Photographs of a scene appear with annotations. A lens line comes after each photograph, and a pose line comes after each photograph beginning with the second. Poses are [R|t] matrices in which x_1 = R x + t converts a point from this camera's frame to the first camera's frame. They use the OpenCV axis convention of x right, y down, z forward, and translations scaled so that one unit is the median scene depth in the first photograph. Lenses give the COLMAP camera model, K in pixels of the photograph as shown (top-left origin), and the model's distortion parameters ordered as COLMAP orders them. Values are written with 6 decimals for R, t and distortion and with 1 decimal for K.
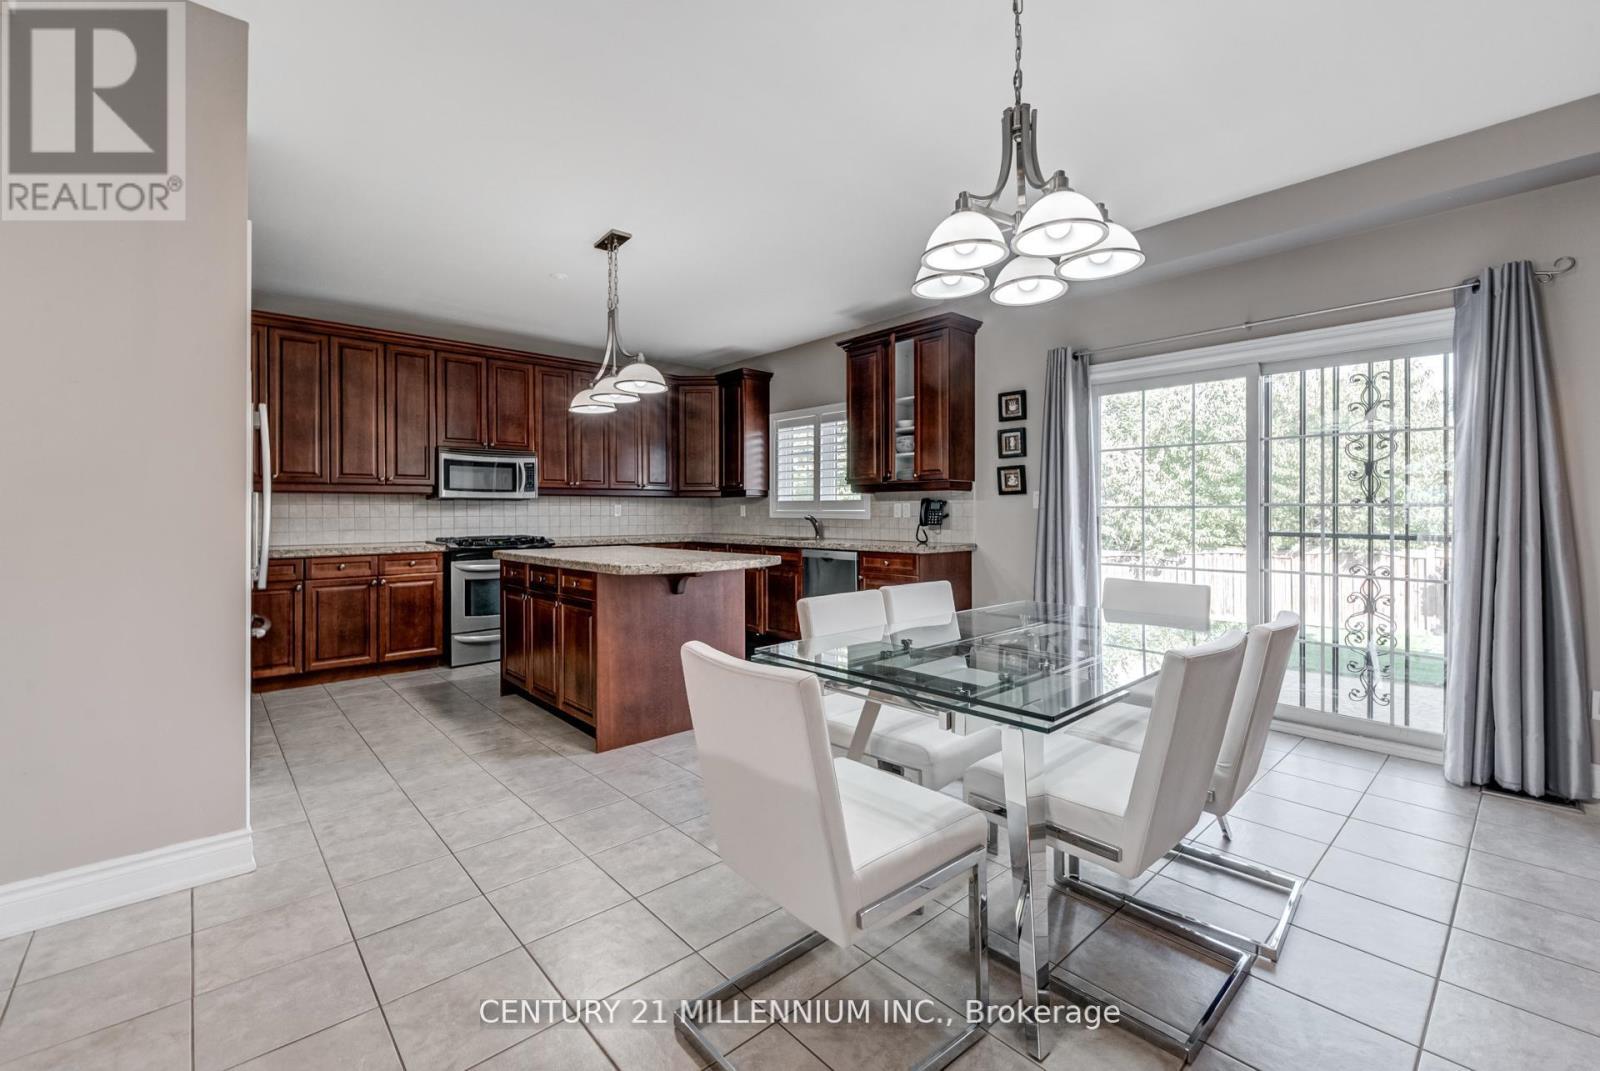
lens RADIAL K [[675.4, 0, 796.4], [0, 675.4, 515.7], [0, 0, 1]] dist [0.009970, -0.000244]
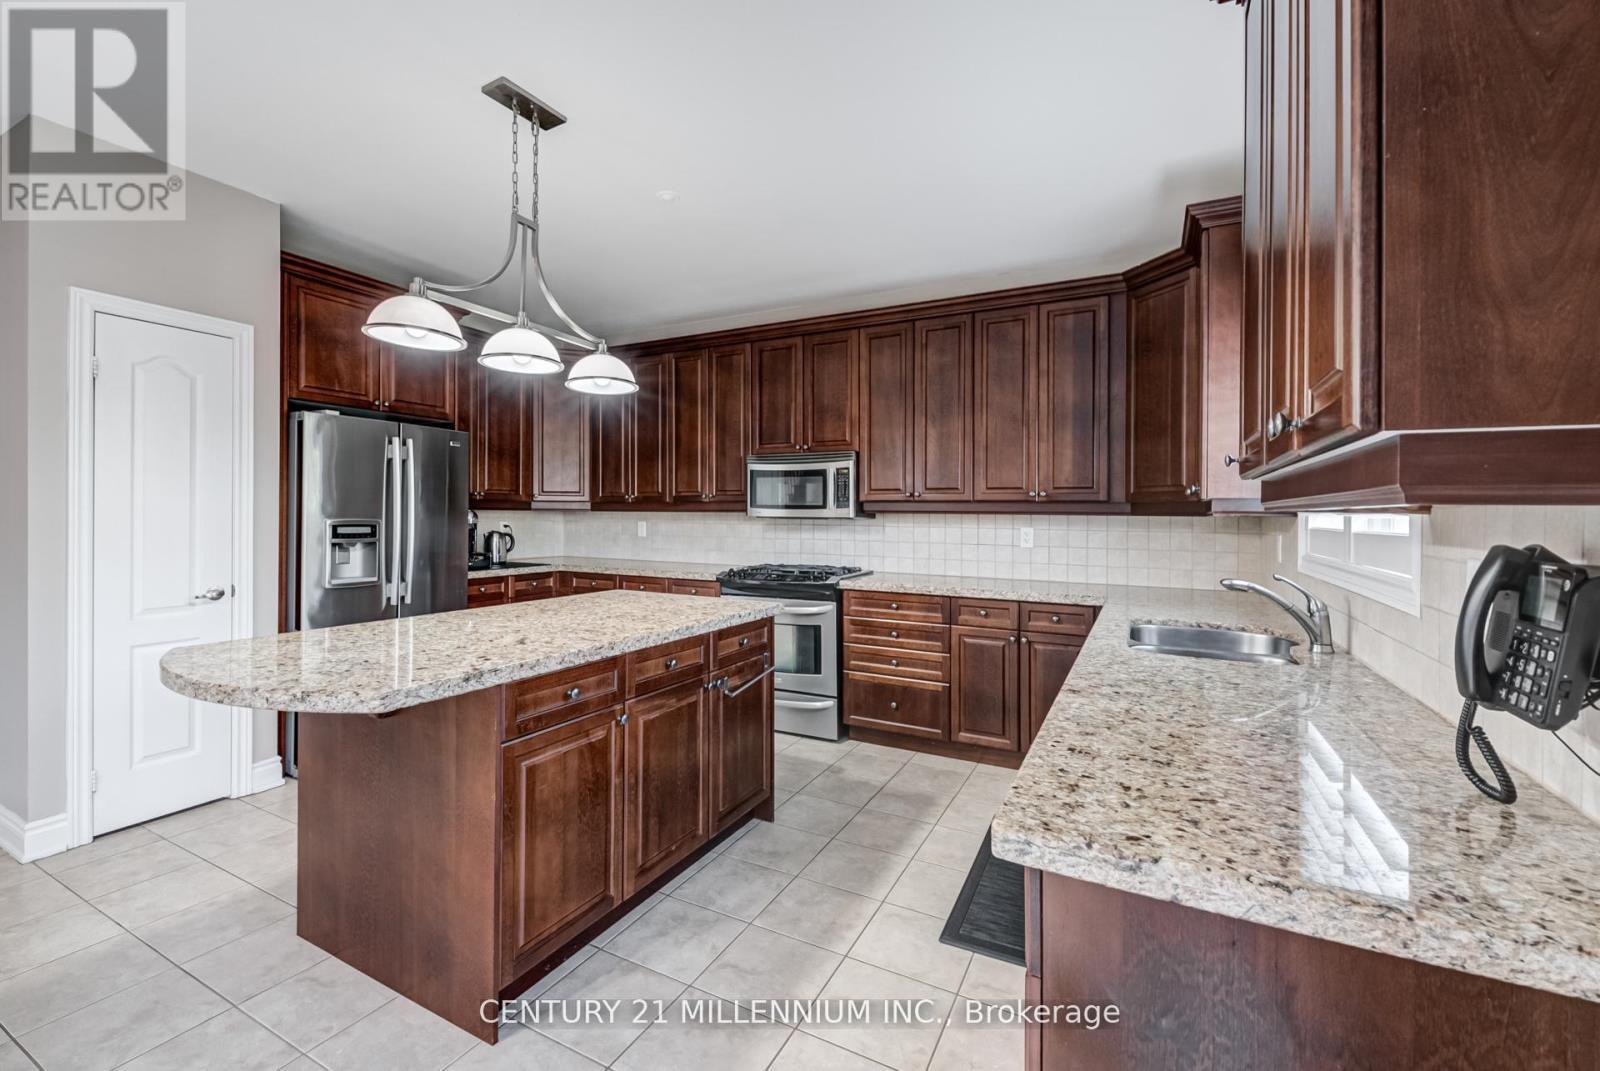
lens RADIAL K [[690.6, 0, 785.6], [0, 690.6, 499.6], [0, 0, 1]] dist [0.016455, 0.000053]
pose [[0.339489, -0.011756, -0.940537, 0.301212], [-0.016843, 0.999686, -0.018574, -0.033473], [0.940459, 0.022147, 0.339184, 0.783312]]
